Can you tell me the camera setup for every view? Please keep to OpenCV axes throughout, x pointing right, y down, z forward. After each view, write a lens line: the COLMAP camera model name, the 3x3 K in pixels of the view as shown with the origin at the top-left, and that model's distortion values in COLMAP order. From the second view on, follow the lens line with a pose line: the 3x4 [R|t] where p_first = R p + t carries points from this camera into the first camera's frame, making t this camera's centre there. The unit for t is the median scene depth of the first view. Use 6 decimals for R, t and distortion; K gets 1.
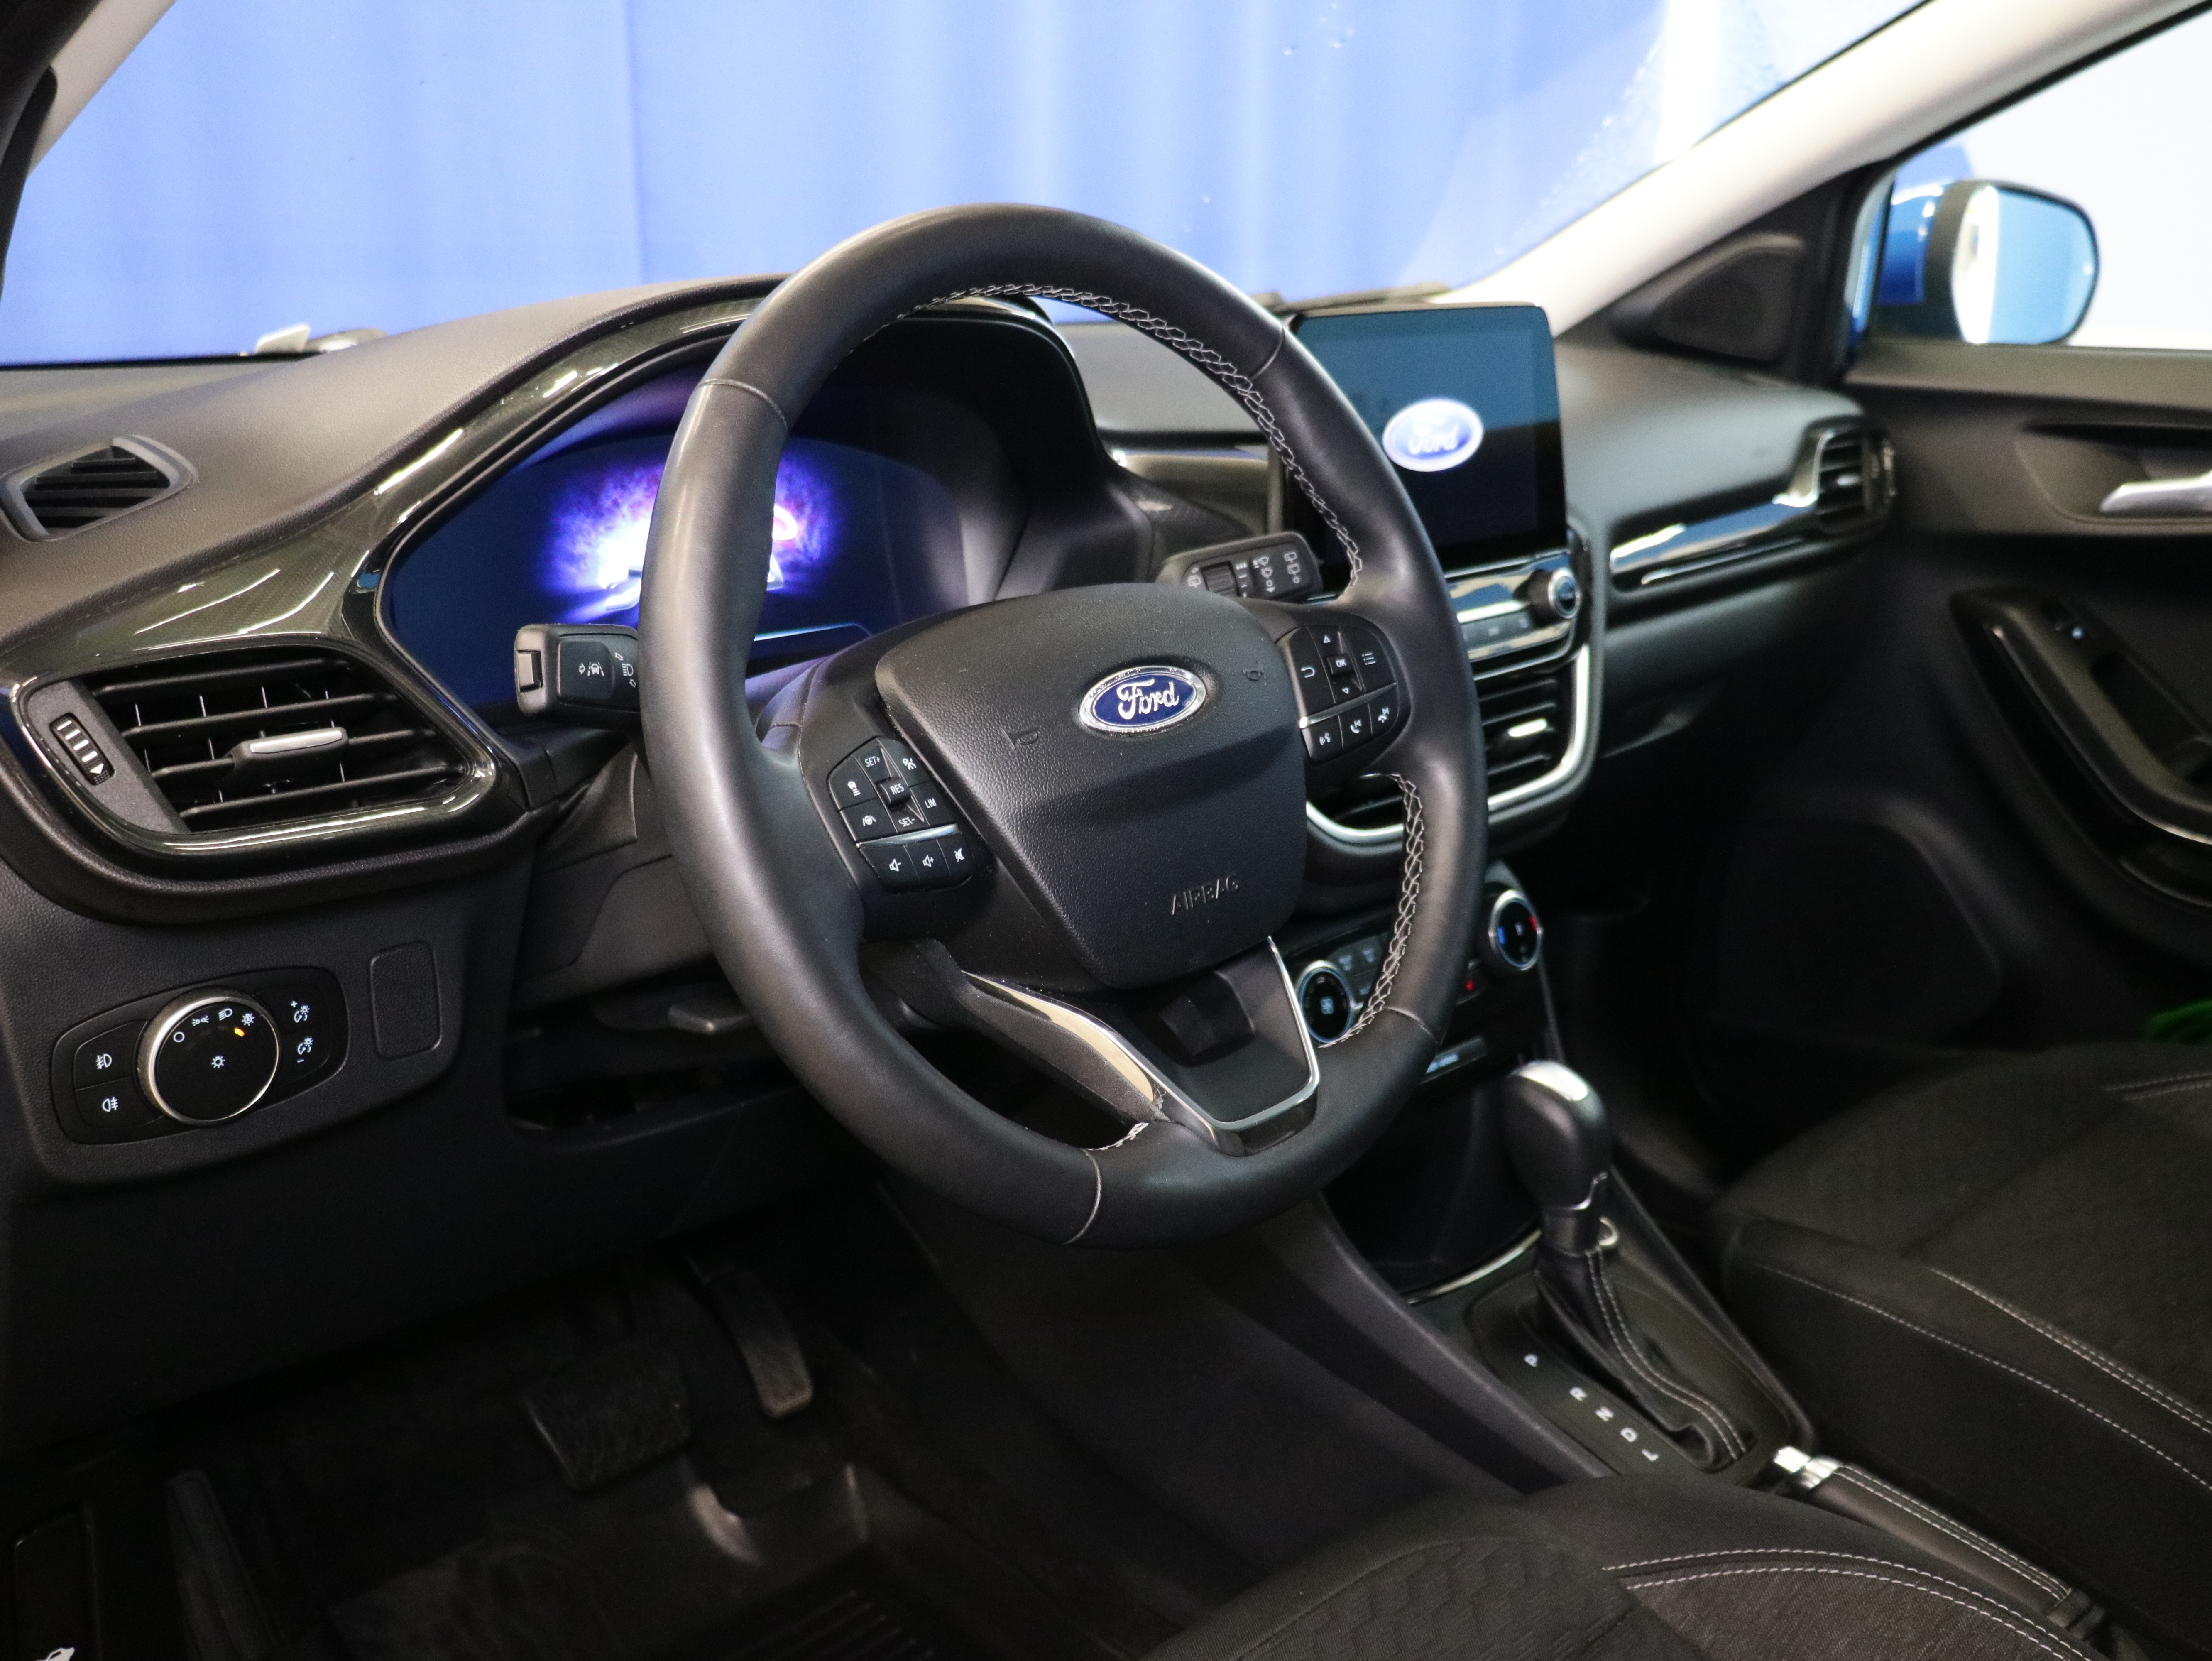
lens RADIAL K [[2077.0, 0, 1106.0], [0, 2077.0, 830.5], [0, 0, 1]] dist [-0.042802, 0.086612]
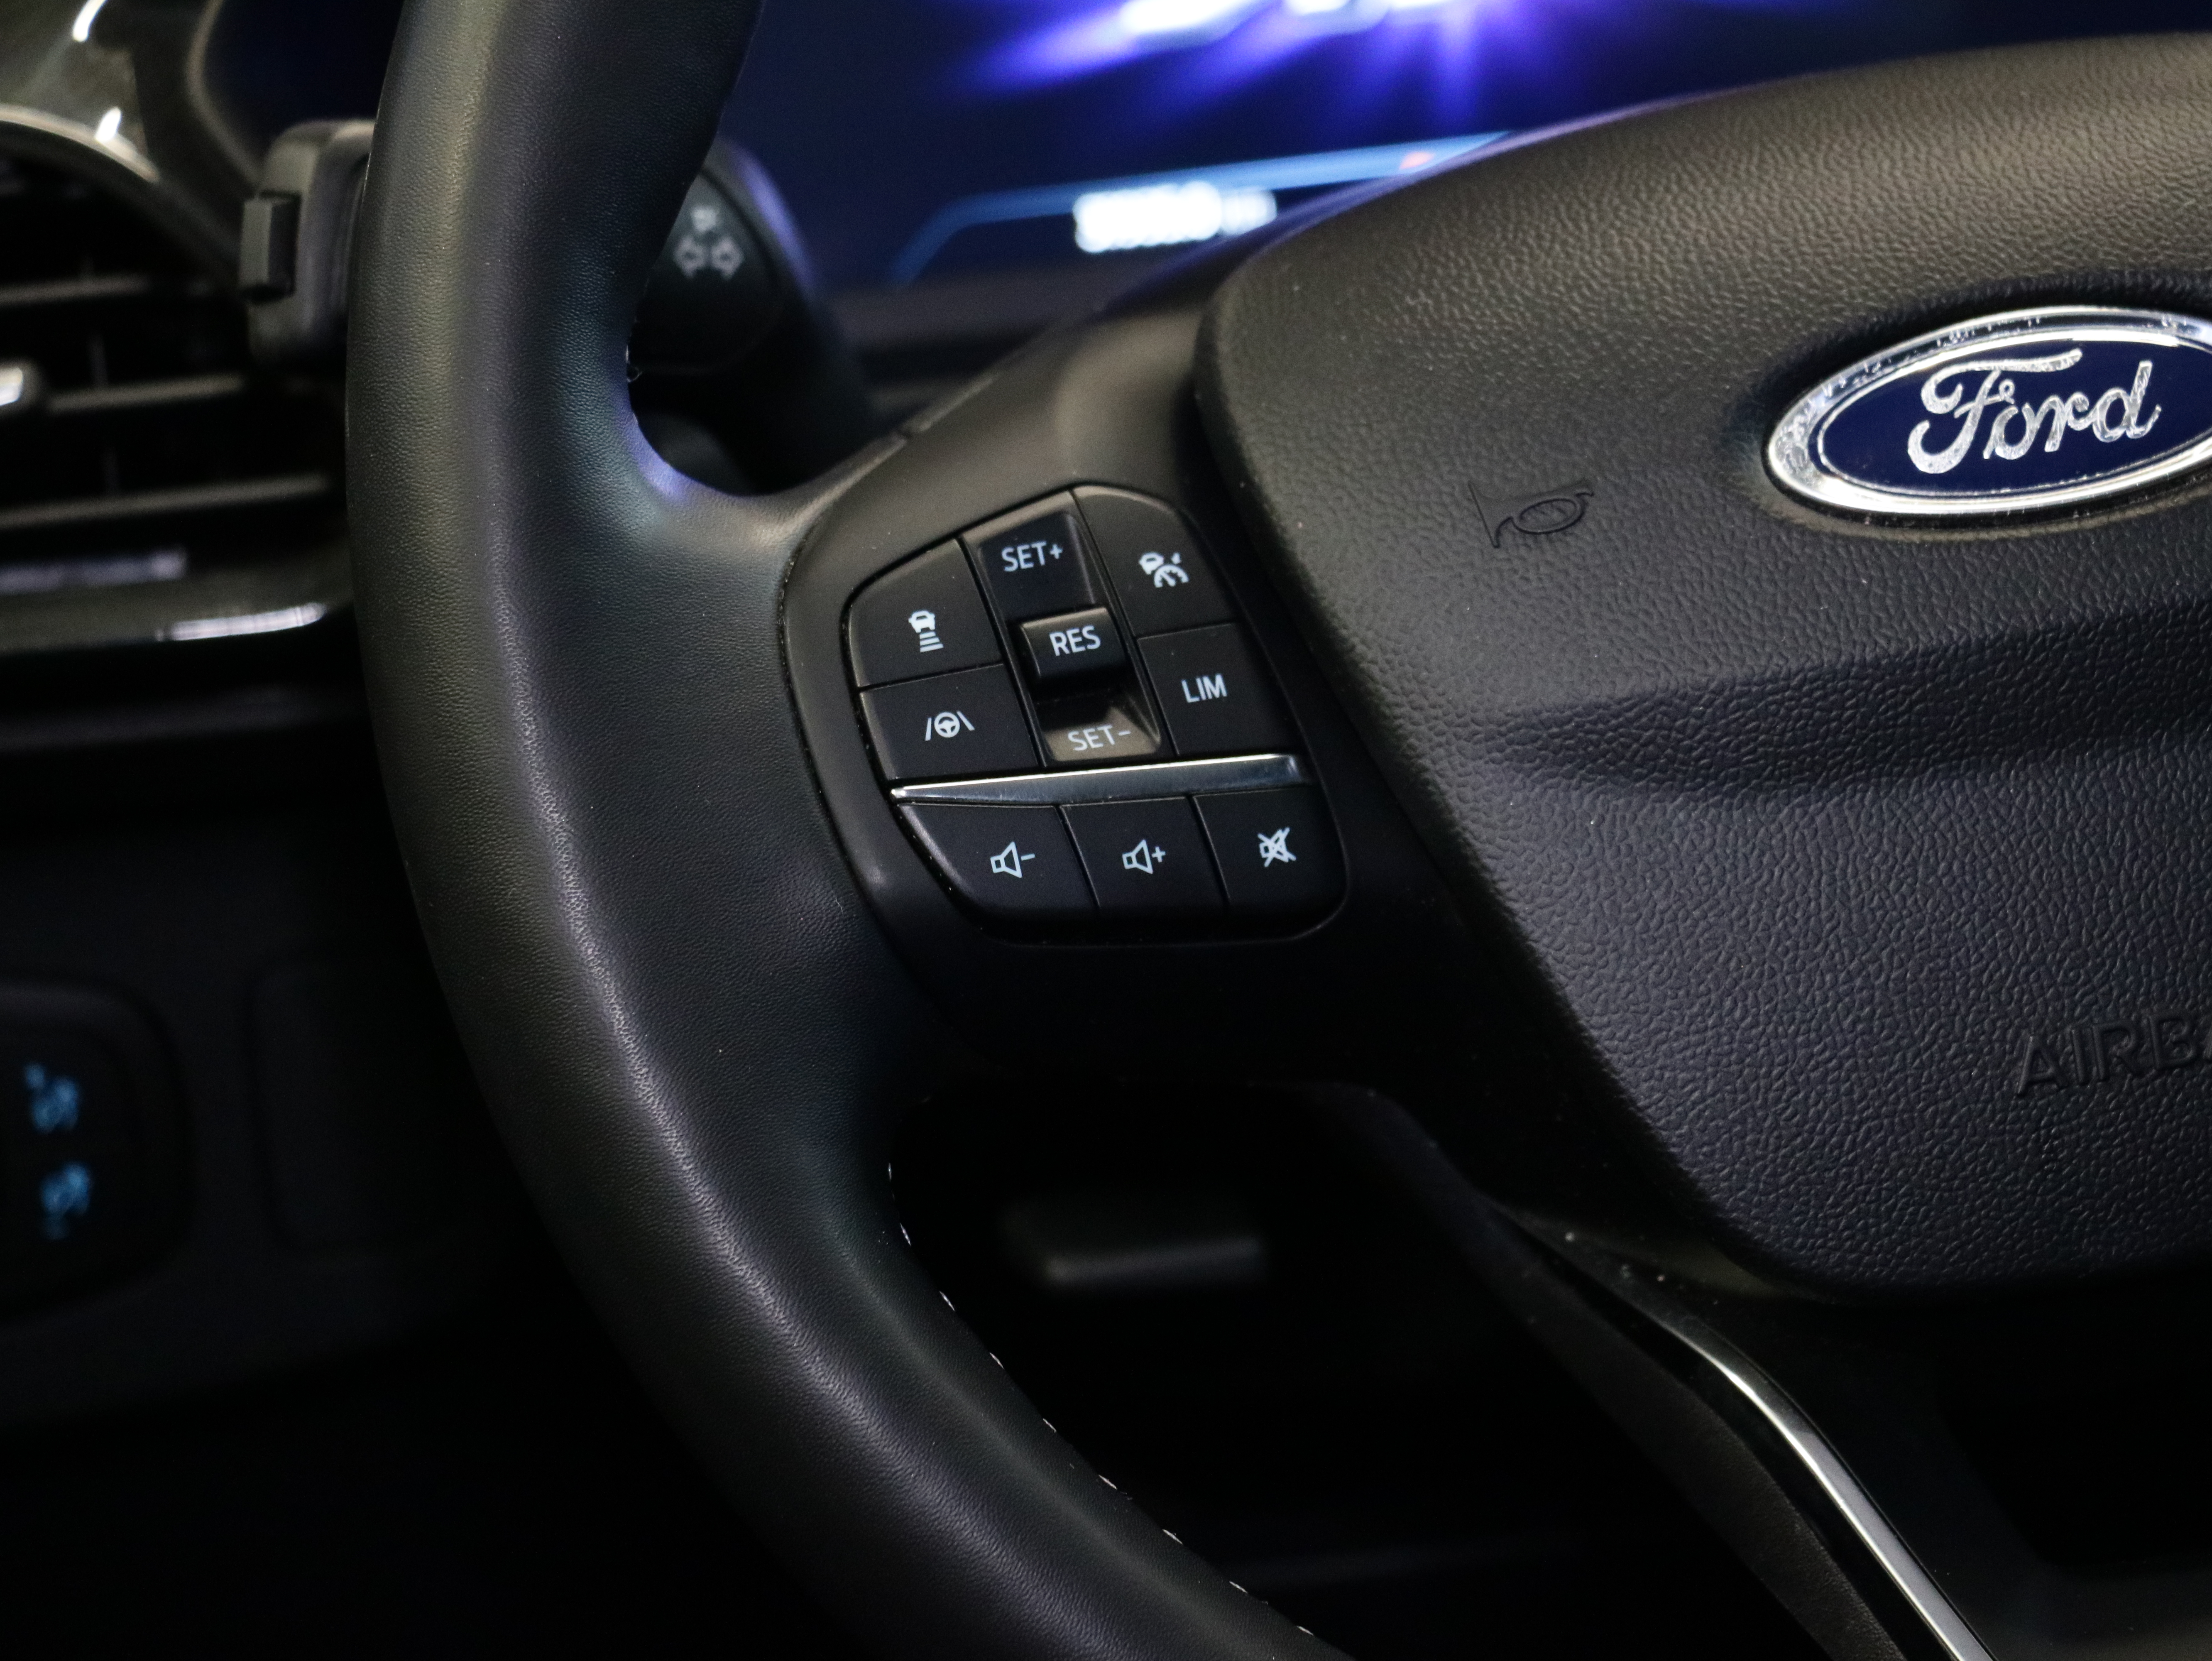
lens RADIAL K [[7215.3, 0, 1106.0], [0, 7215.3, 830.5], [0, 0, 1]] dist [-0.038657, 0.147877]
pose [[0.836232, 0.090142, -0.540916, 0.503439], [-0.073529, 0.995921, 0.052296, -0.046839], [0.543424, -0.003959, 0.839449, -0.007173]]
